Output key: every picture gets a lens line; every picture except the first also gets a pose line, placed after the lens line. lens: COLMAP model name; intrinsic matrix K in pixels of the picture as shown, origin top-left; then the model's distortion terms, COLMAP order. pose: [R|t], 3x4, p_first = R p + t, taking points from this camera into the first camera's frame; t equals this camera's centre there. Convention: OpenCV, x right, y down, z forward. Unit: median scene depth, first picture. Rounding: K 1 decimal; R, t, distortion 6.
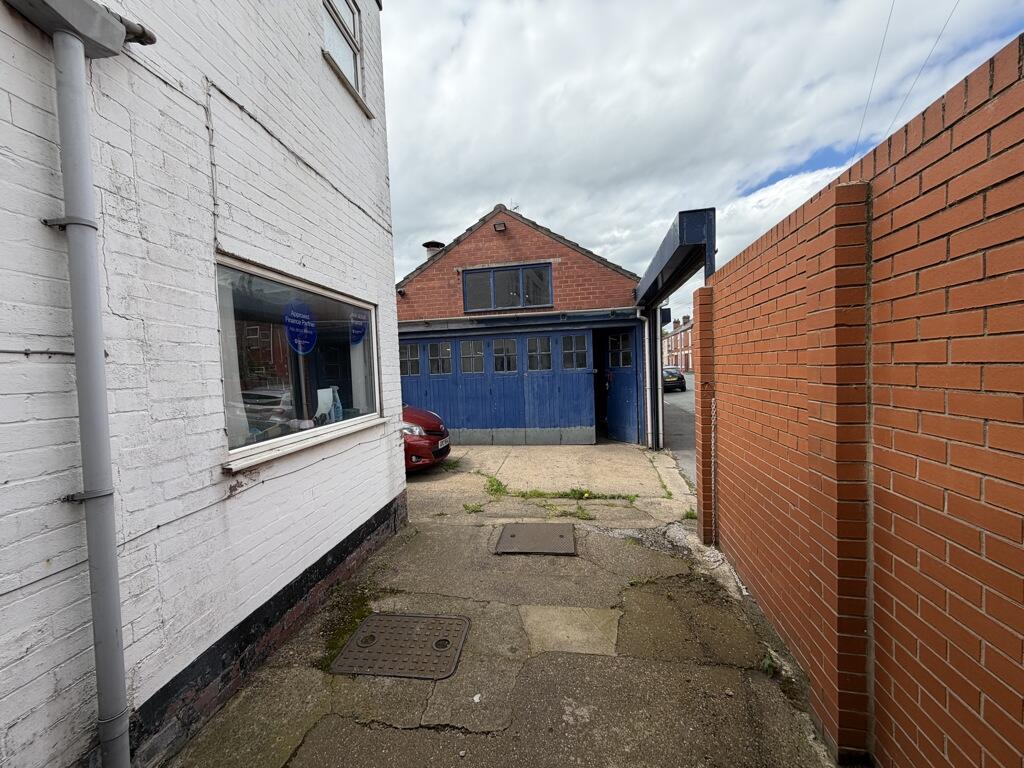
lens RADIAL K [[405.7, 0, 509.5], [0, 405.7, 383.1], [0, 0, 1]] dist [-0.000709, -0.000010]
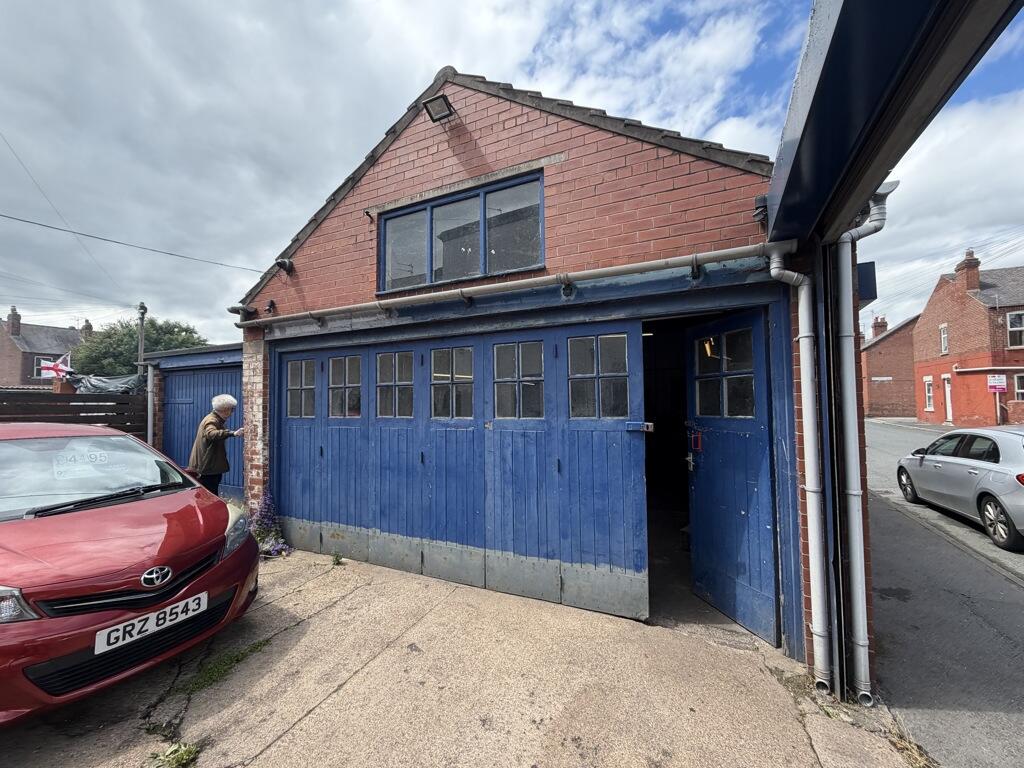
lens RADIAL K [[405.7, 0, 513.5], [0, 405.7, 384.2], [0, 0, 1]] dist [-0.000709, -0.000010]
pose [[0.964499, 0.017784, -0.263487, 0.187380], [-0.037412, 0.996869, -0.069663, -0.037992], [0.261423, 0.077047, 0.962144, 0.591641]]
